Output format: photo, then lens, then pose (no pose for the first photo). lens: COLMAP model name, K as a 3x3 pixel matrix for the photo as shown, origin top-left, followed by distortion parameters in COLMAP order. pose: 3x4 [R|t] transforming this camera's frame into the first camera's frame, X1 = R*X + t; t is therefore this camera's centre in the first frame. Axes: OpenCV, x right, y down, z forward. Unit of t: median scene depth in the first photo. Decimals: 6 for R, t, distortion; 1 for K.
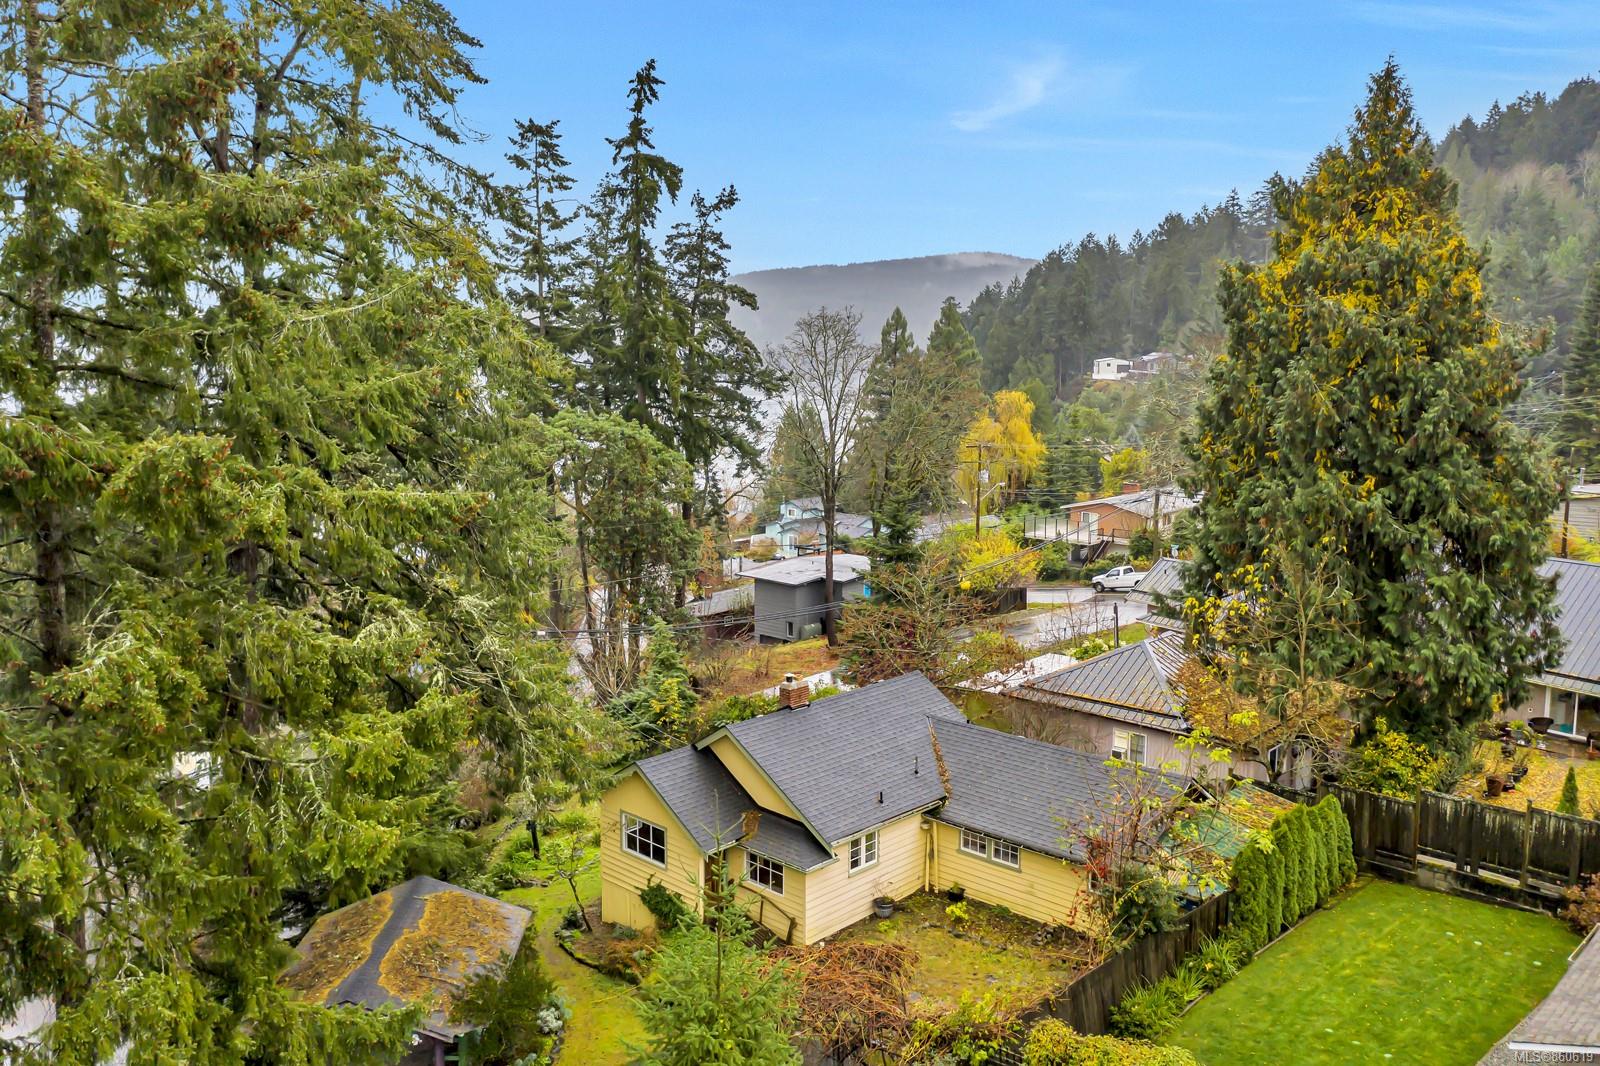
lens RADIAL K [[1250.2, 0, 803.6], [0, 1250.2, 512.8], [0, 0, 1]] dist [-0.000592, 0.001618]
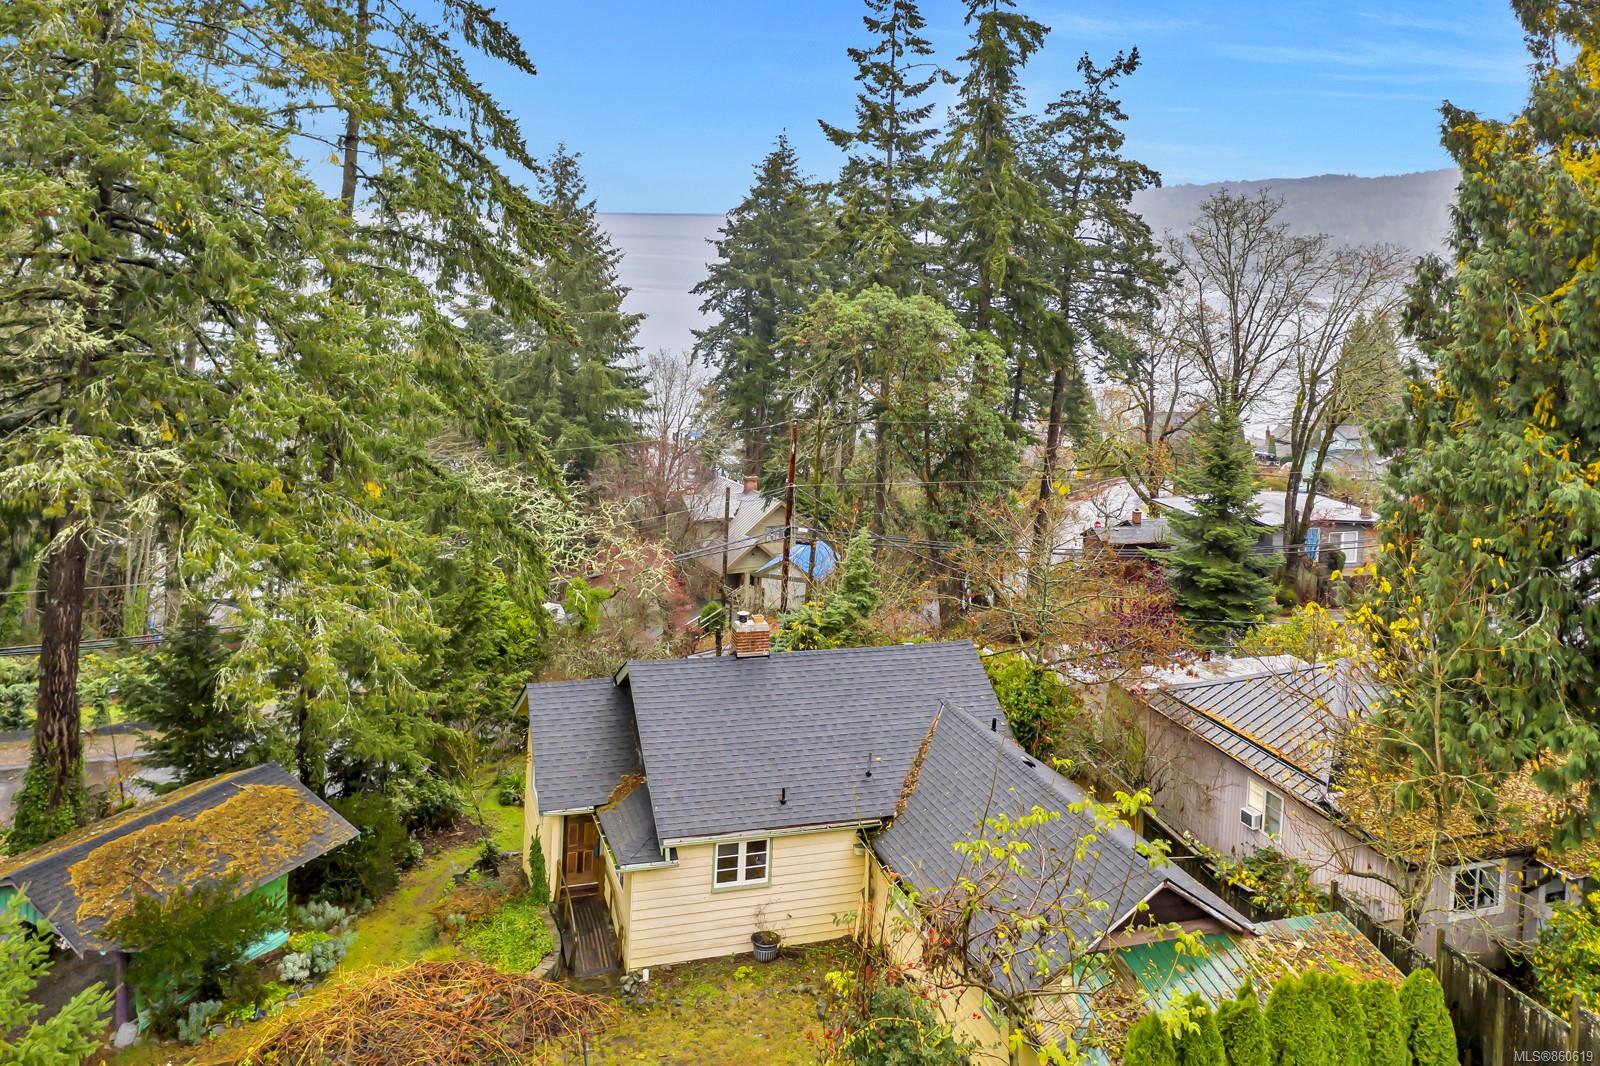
lens RADIAL K [[1313.8, 0, 818.9], [0, 1313.8, 275.2], [0, 0, 1]] dist [-0.007458, 0.006394]
pose [[0.889183, 0.058008, -0.453859, 0.358005], [-0.104883, 0.991359, -0.078777, -0.020519], [0.445368, 0.117650, 0.887584, 0.227374]]
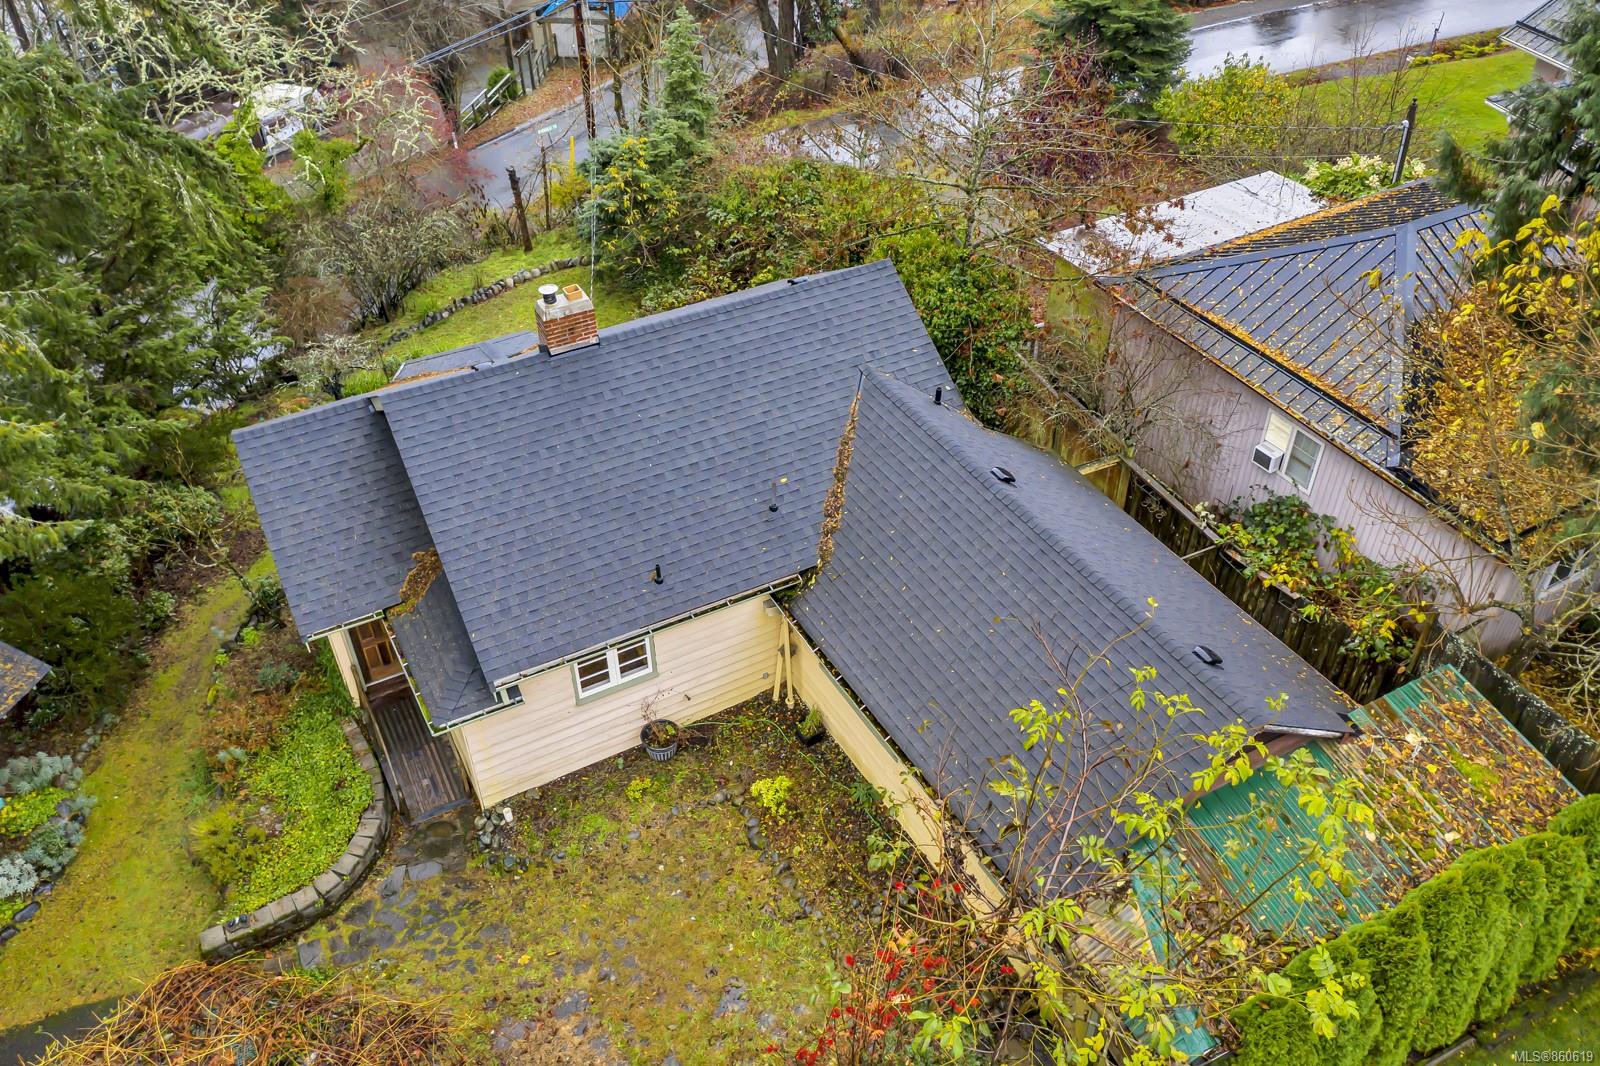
lens RADIAL K [[1262.9, 0, 810.5], [0, 1262.9, 505.4], [0, 0, 1]] dist [-0.007614, -0.004693]
pose [[0.953531, 0.188524, -0.235026, 0.202093], [-0.036201, 0.846089, 0.531810, -0.063966], [0.299112, -0.498590, 0.813597, 0.516059]]
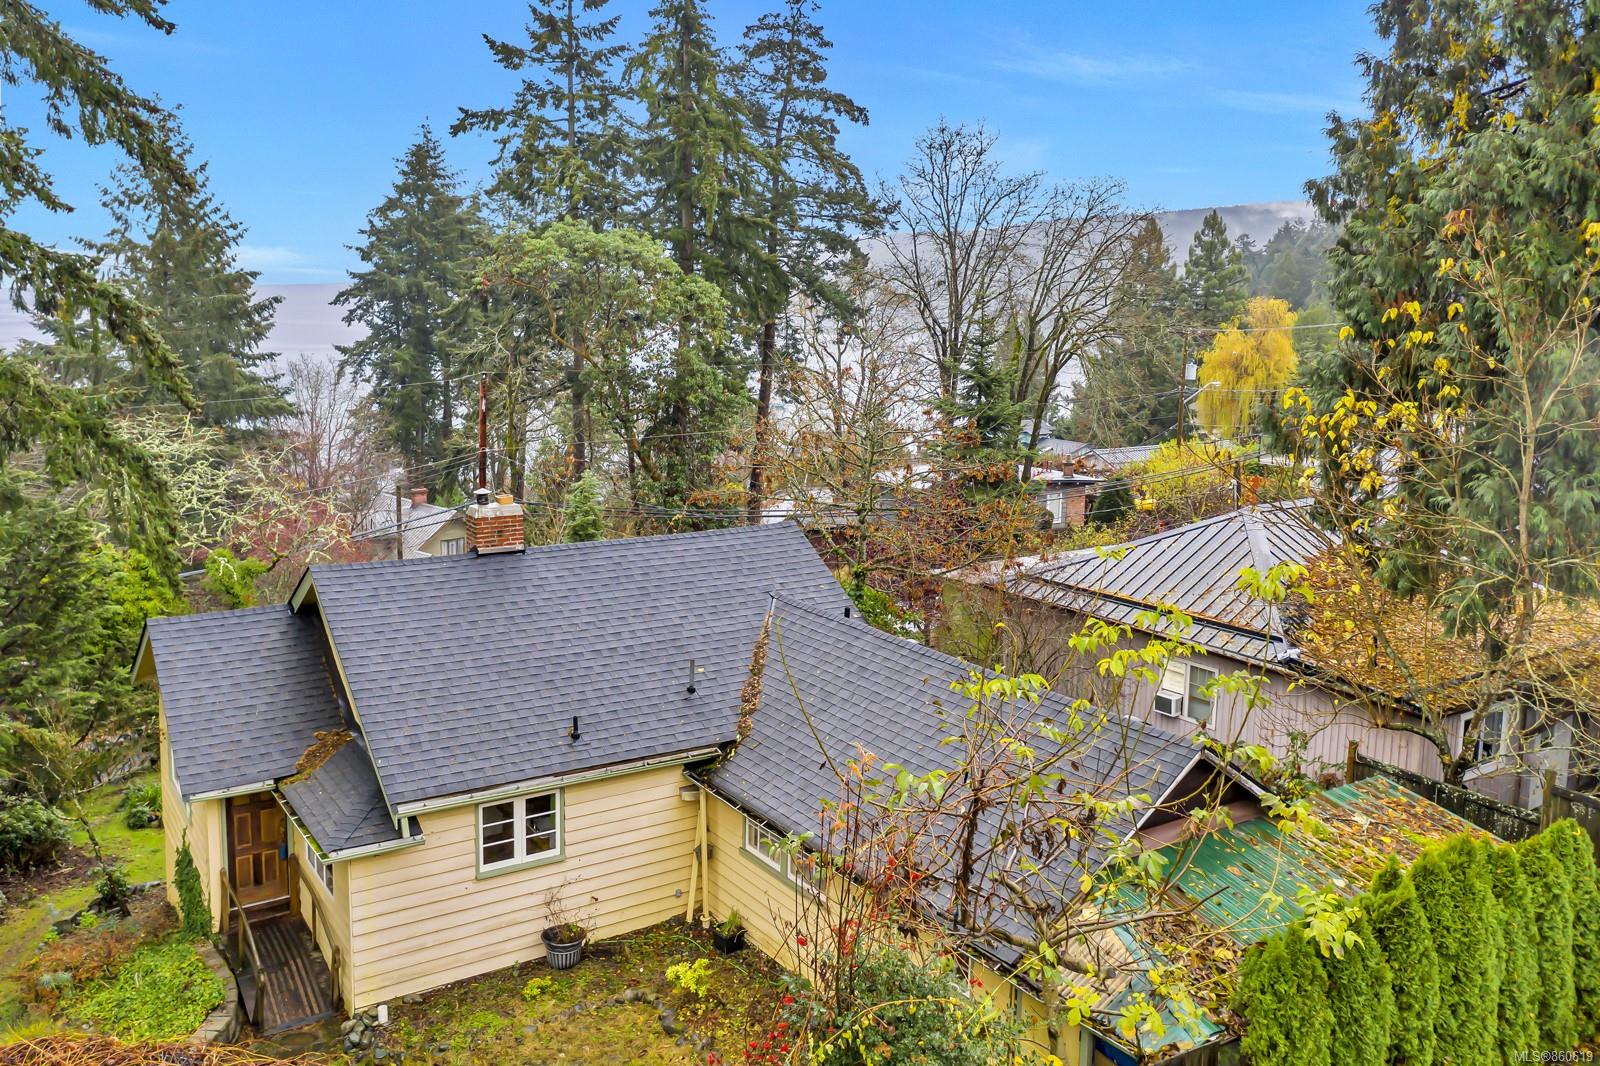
lens RADIAL K [[1290.7, 0, 775.6], [0, 1290.7, 466.9], [0, 0, 1]] dist [-0.004295, -0.002293]
pose [[0.972845, 0.047190, -0.226594, 0.213675], [-0.046578, 0.998882, 0.008049, 0.097617], [0.226721, 0.002724, 0.973956, 0.434989]]
